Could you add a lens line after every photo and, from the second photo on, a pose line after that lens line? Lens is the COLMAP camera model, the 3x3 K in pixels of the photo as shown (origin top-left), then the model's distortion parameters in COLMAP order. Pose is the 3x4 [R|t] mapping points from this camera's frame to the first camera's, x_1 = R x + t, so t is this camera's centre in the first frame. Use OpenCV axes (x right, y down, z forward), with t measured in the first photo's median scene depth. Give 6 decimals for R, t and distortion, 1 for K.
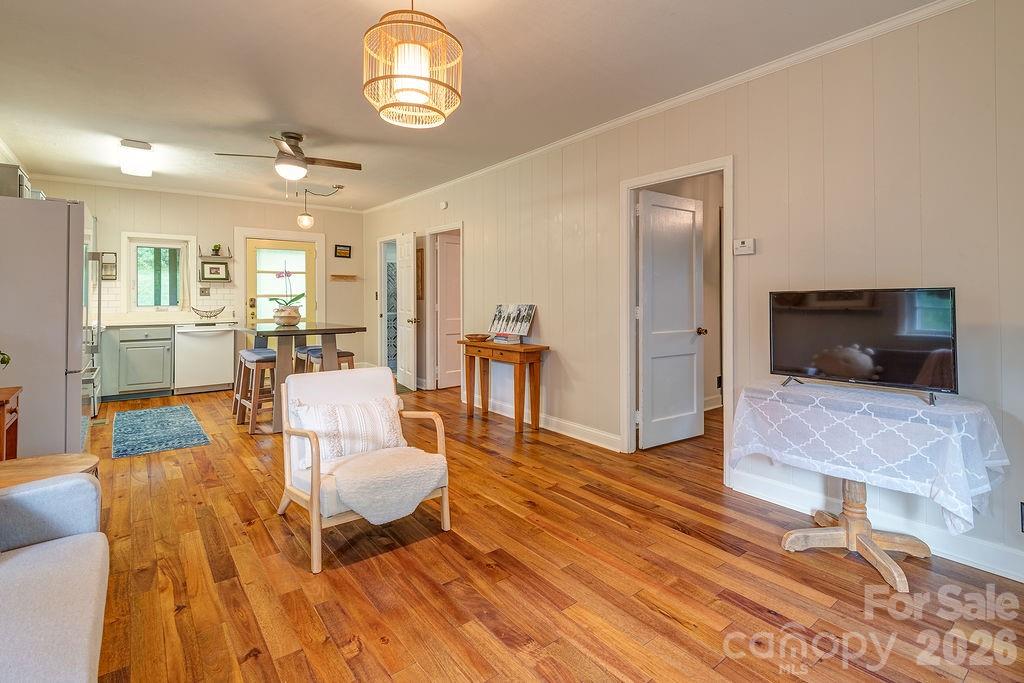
lens RADIAL K [[485.5, 0, 522.7], [0, 485.5, 298.1], [0, 0, 1]] dist [0.020179, -0.013464]
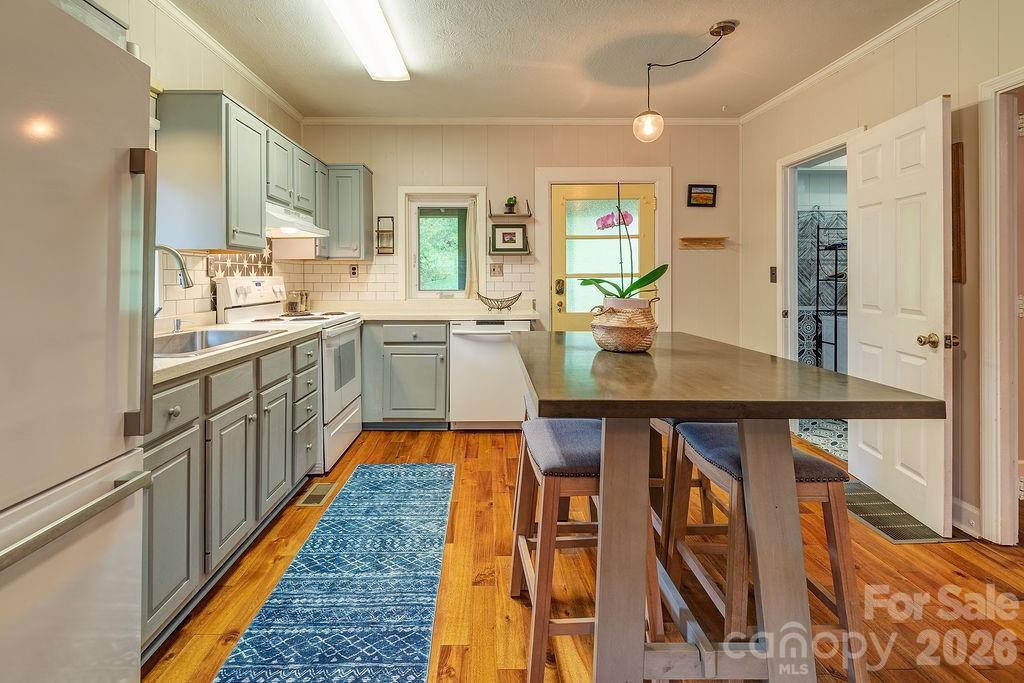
lens RADIAL K [[485.5, 0, 496.0], [0, 485.5, 279.3], [0, 0, 1]] dist [0.020179, -0.013464]
pose [[0.789147, -0.000789, -0.614204, -0.275756], [0.000345, 1.000000, -0.000840, 0.000726], [0.614205, 0.000451, 0.789147, 0.535583]]
